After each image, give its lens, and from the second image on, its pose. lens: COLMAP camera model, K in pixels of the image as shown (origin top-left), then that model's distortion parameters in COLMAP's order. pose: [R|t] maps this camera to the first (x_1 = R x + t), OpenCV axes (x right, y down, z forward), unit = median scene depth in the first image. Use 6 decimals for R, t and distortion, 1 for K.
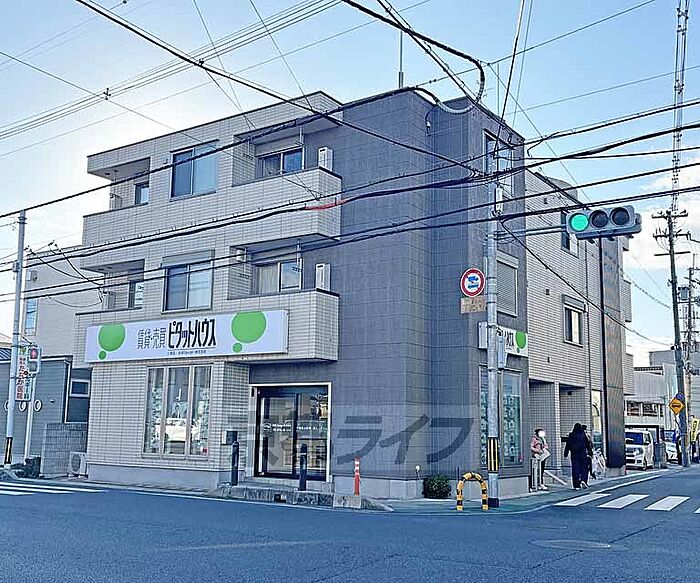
lens RADIAL K [[789.9, 0, 347.9], [0, 789.9, 306.1], [0, 0, 1]] dist [0.036197, -0.025729]
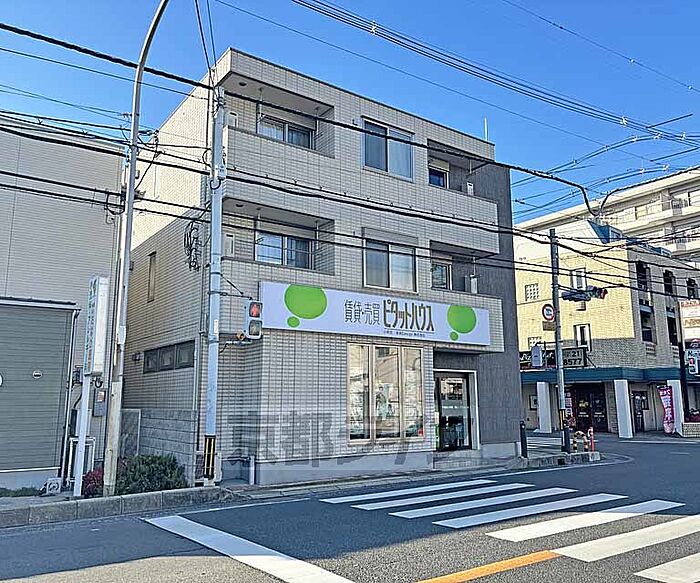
lens RADIAL K [[626.4, 0, 384.0], [0, 626.4, 277.2], [0, 0, 1]] dist [0.011839, 0.003785]
pose [[0.295203, 0.169805, 0.940224, -0.963671], [-0.136650, 0.981467, -0.134350, 0.098149], [-0.945612, -0.088821, 0.312936, 0.784506]]
